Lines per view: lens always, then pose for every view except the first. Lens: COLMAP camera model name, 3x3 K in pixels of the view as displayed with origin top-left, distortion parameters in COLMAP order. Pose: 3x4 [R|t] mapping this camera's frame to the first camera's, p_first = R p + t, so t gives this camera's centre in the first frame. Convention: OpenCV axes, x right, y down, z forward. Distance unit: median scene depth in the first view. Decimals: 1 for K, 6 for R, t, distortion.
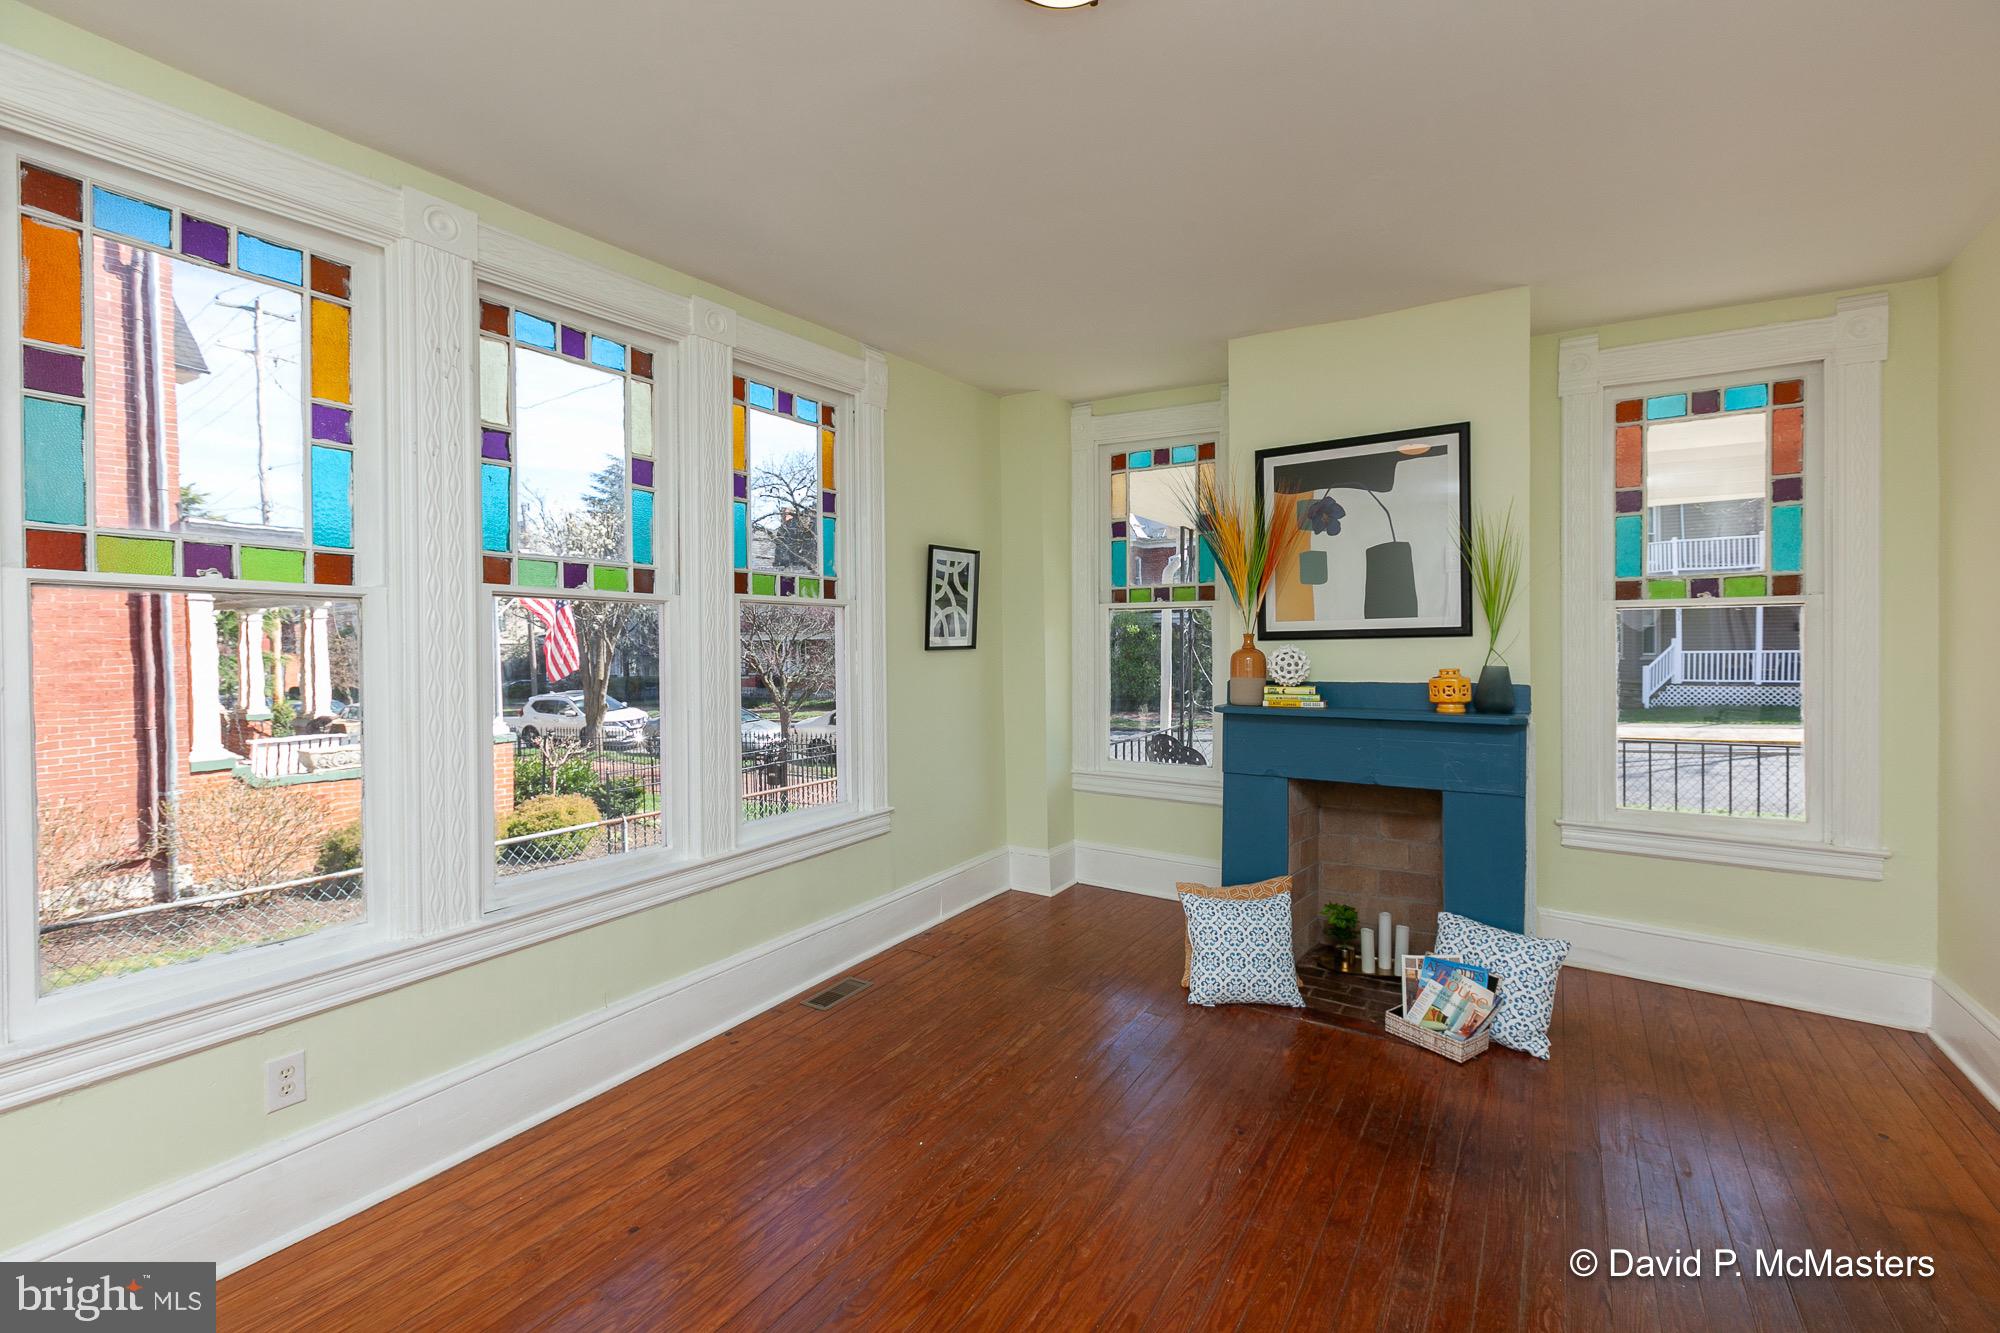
lens RADIAL K [[892.7, 0, 989.0], [0, 892.7, 653.8], [0, 0, 1]] dist [0.001515, 0.000115]
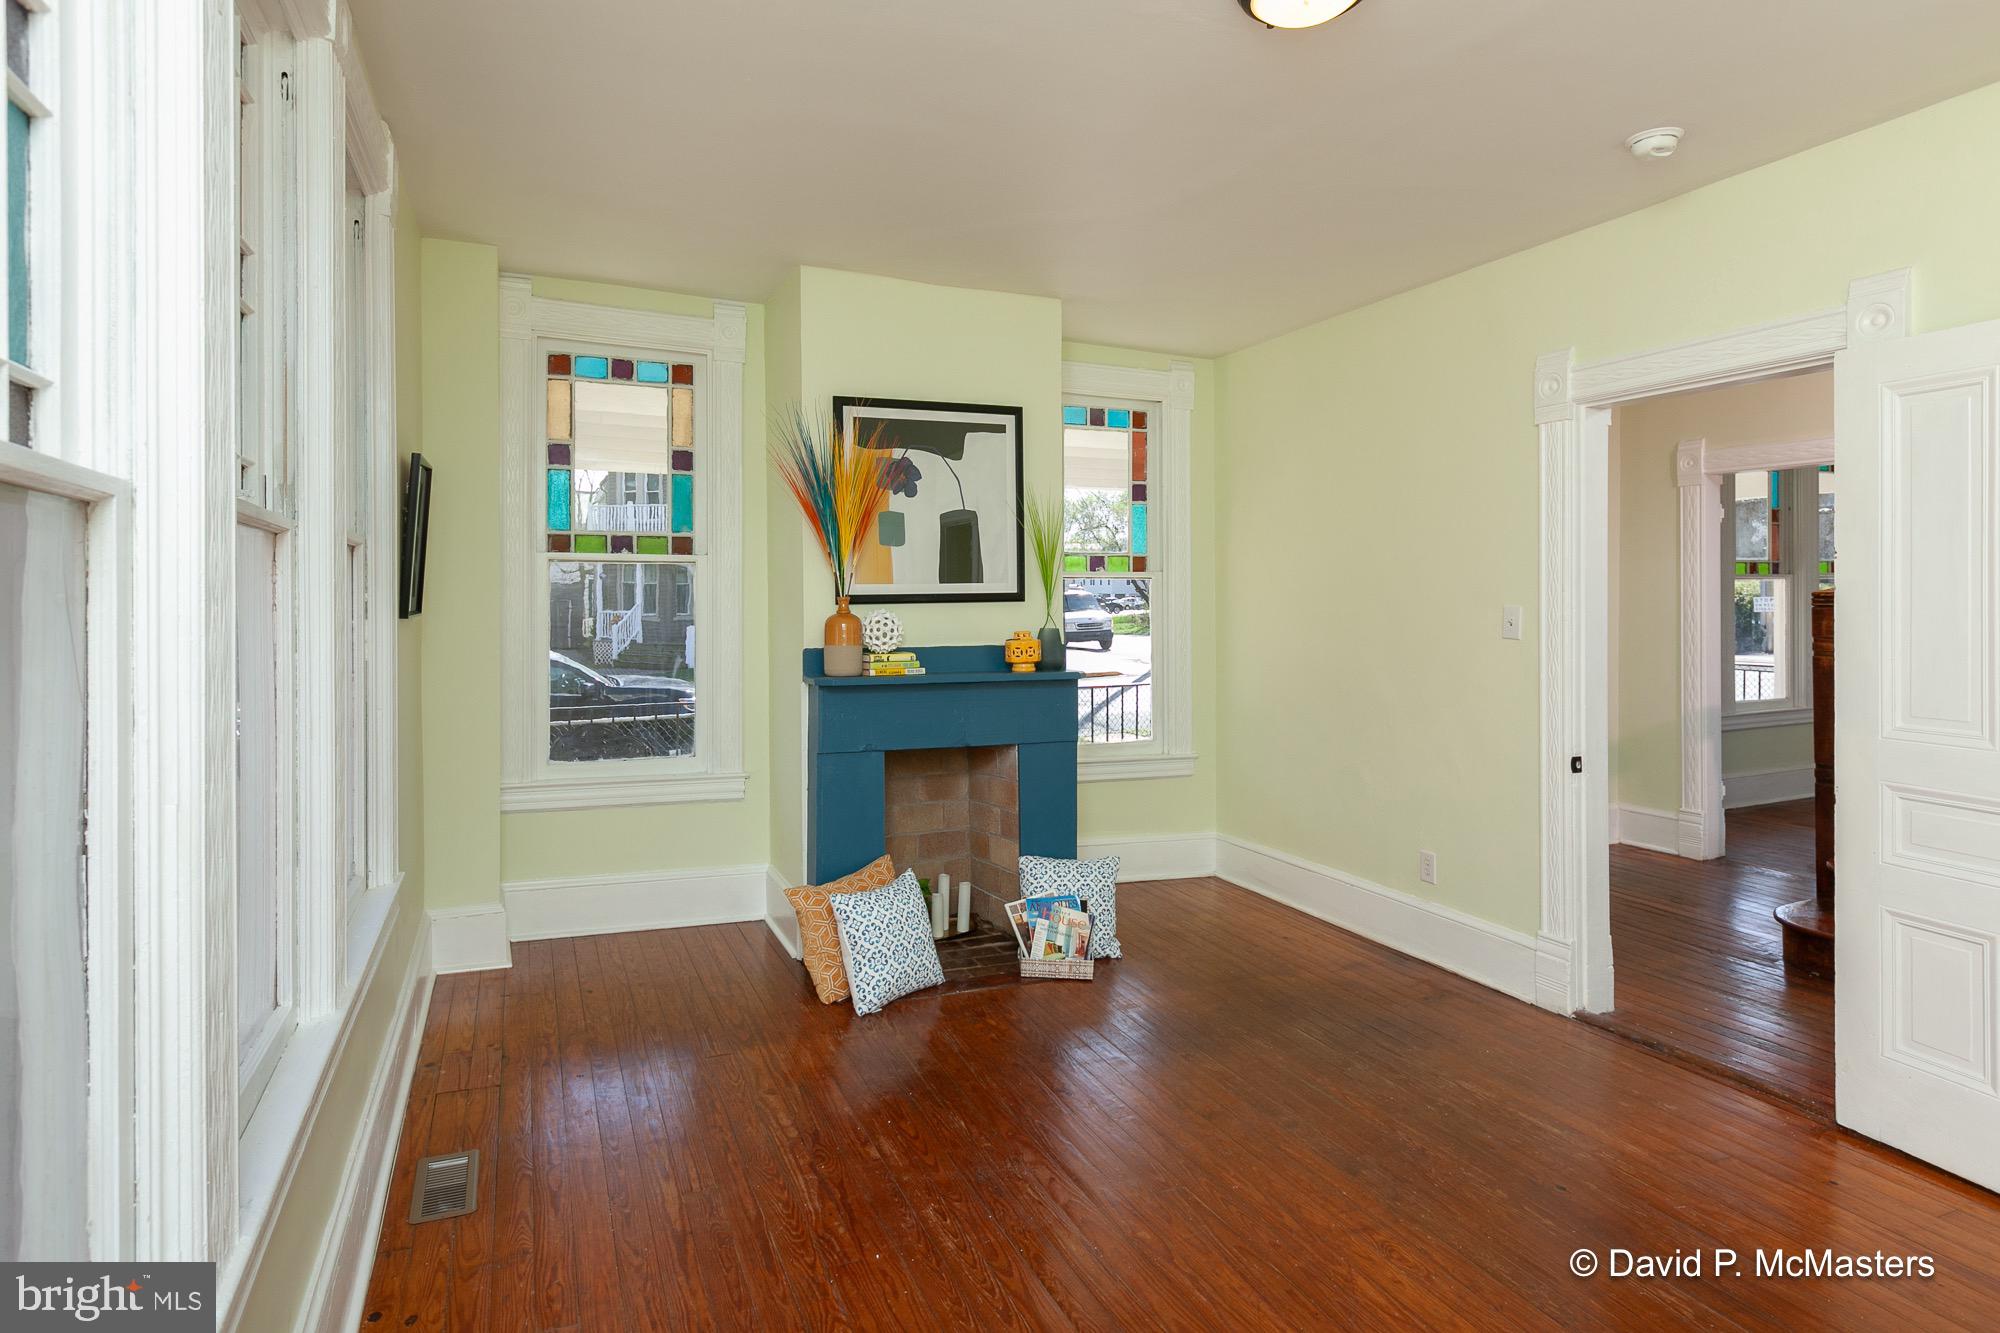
lens RADIAL K [[1086.7, 0, 978.2], [0, 1086.7, 594.7], [0, 0, 1]] dist [-0.001316, -0.000362]
pose [[0.567322, 0.008757, 0.823449, -0.572151], [0.005102, 0.999887, -0.014149, -0.009044], [-0.823480, 0.012228, 0.567213, 0.274890]]
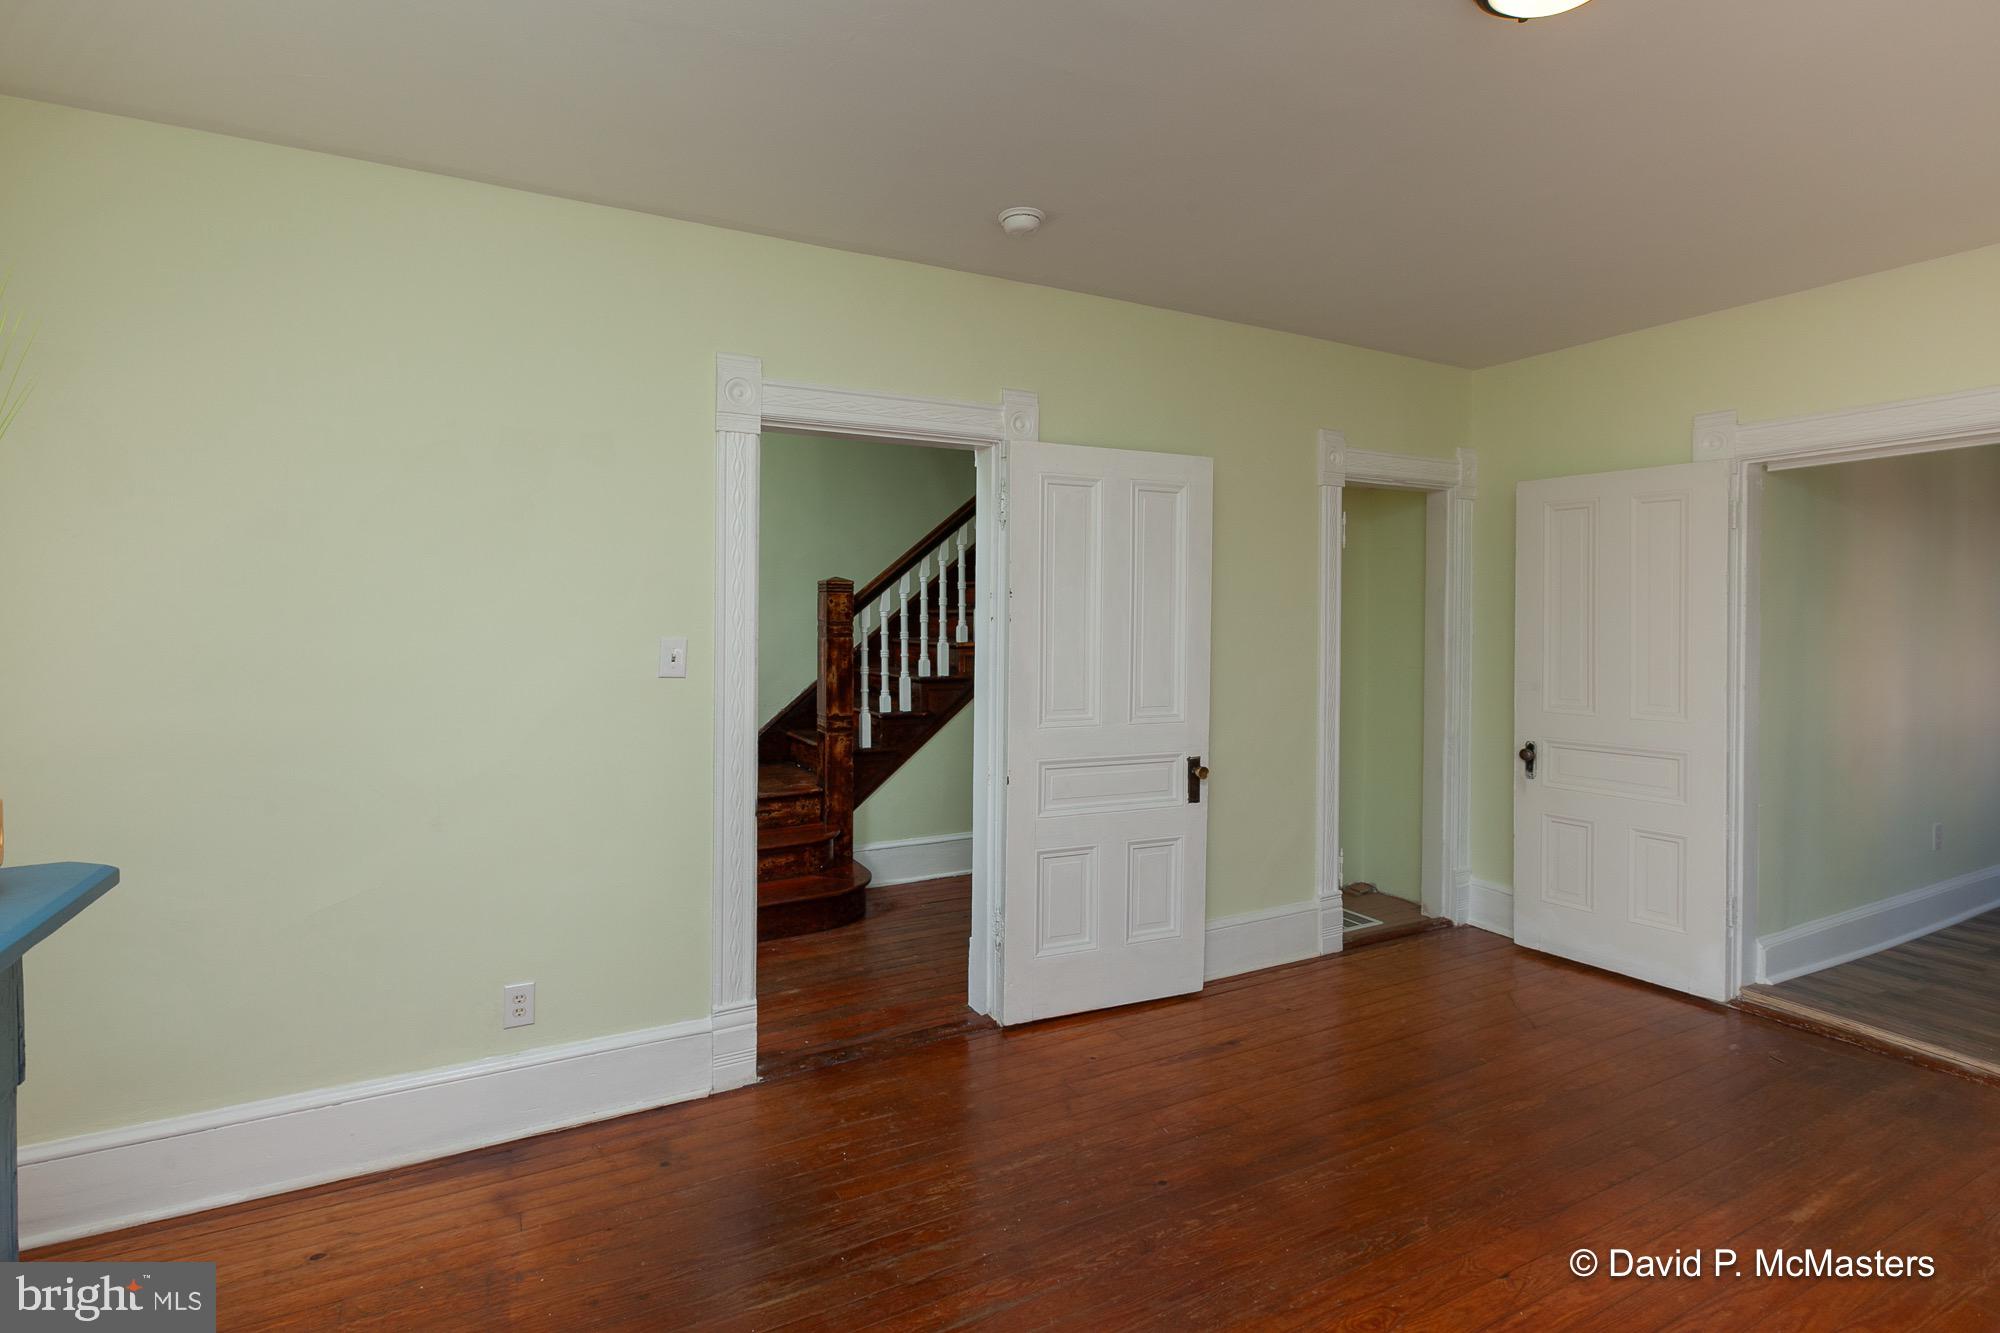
lens RADIAL K [[923.6, 0, 980.4], [0, 923.6, 609.4], [0, 0, 1]] dist [-0.000694, -0.000710]
pose [[-0.866255, 0.005600, 0.499571, 0.067353], [0.006688, 0.999978, 0.000388, -0.028320], [-0.499557, 0.003677, -0.866273, 1.039243]]
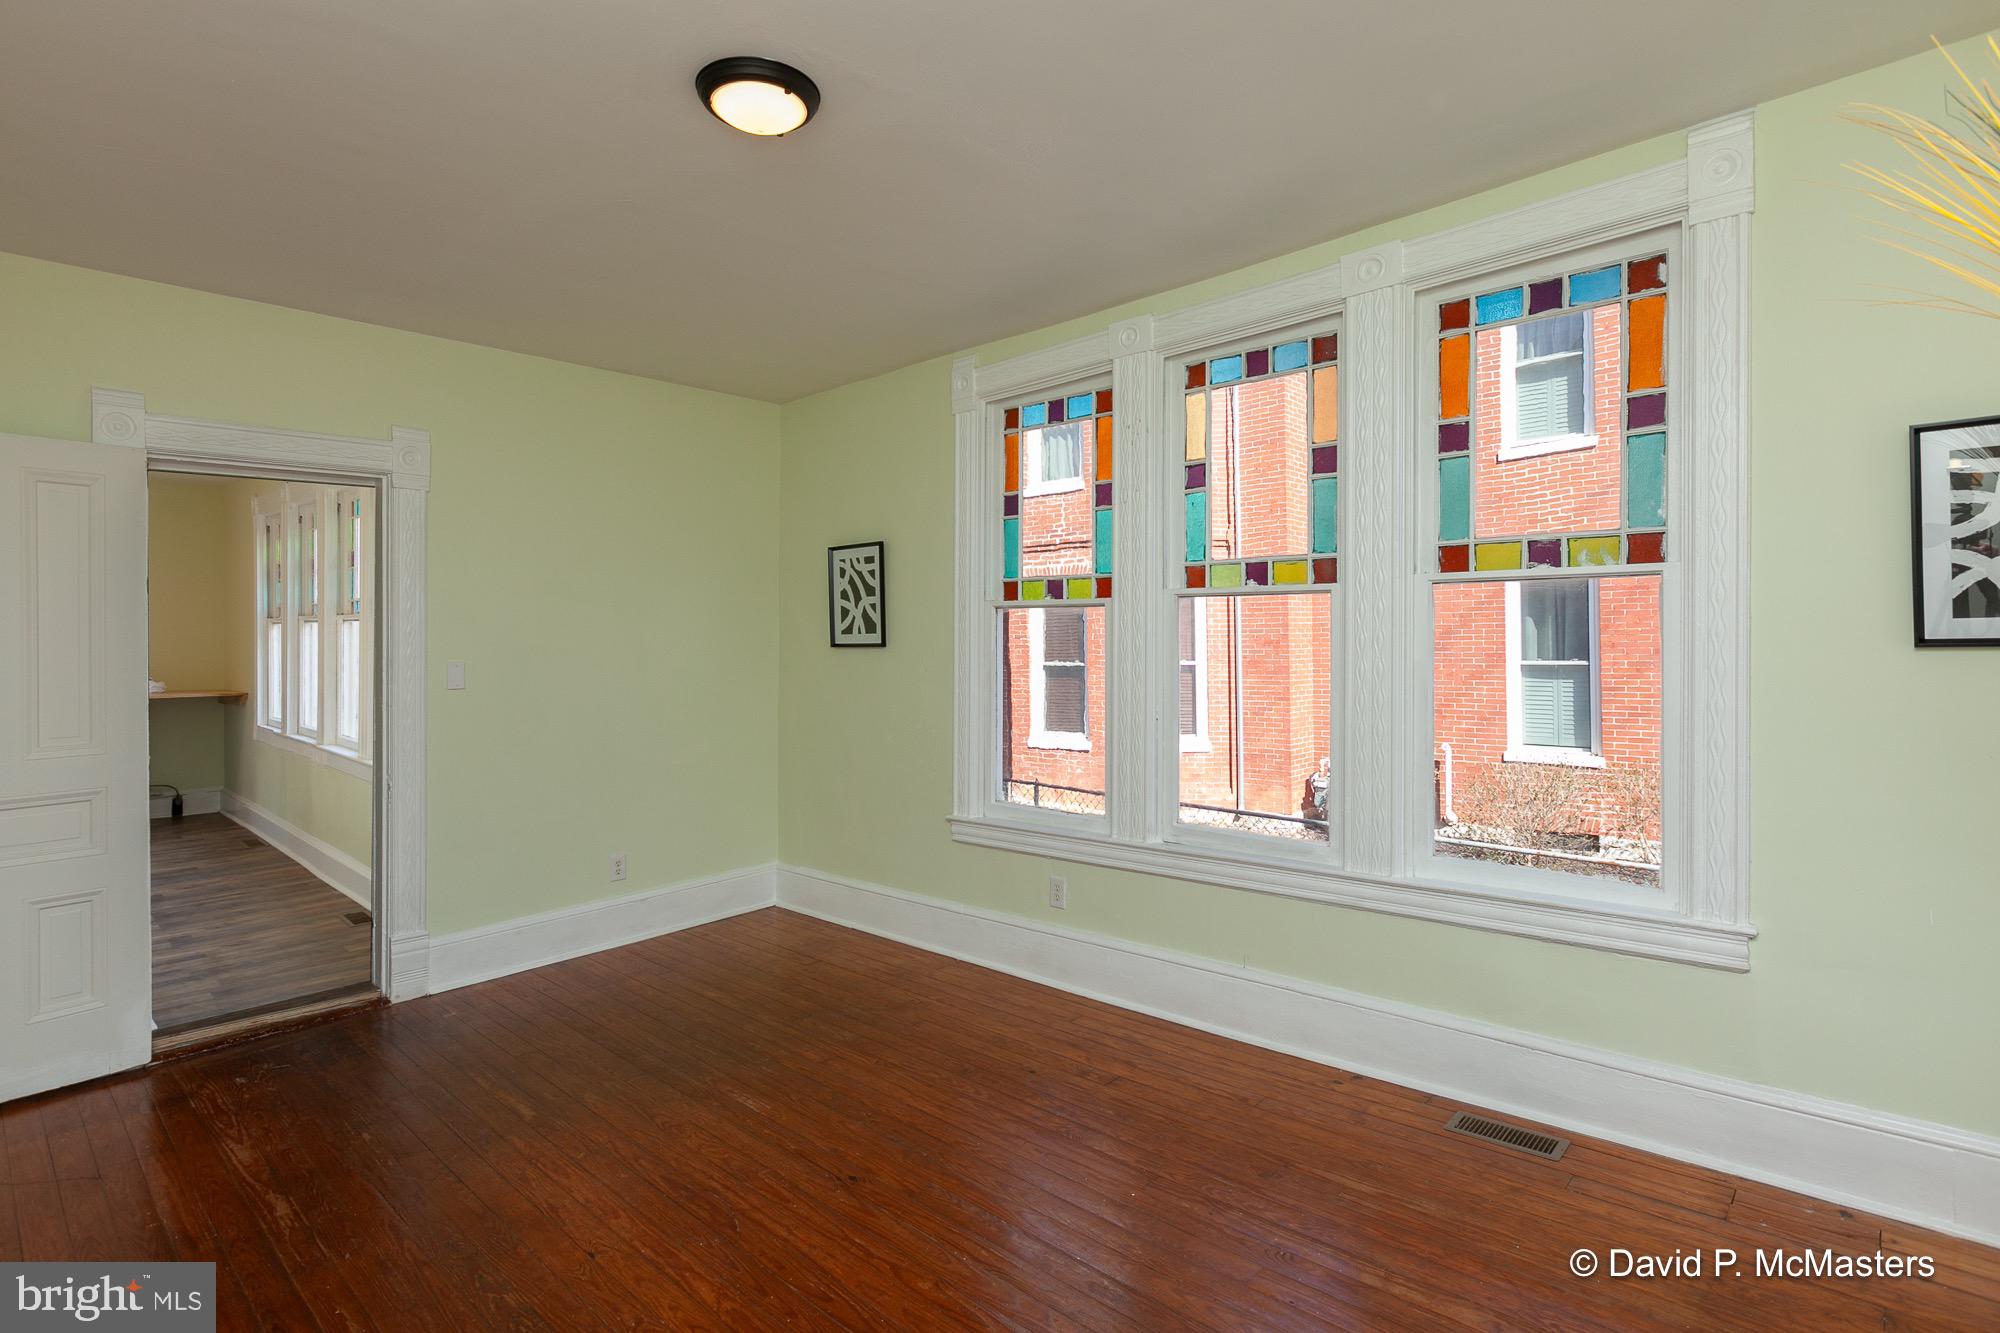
lens RADIAL K [[984.4, 0, 993.6], [0, 984.4, 637.8], [0, 0, 1]] dist [-0.002065, -0.000194]
pose [[-0.184804, 0.010761, -0.982716, 0.651551], [-0.000919, 0.999938, 0.011122, -0.017368], [0.982775, 0.002958, -0.184783, 0.740258]]
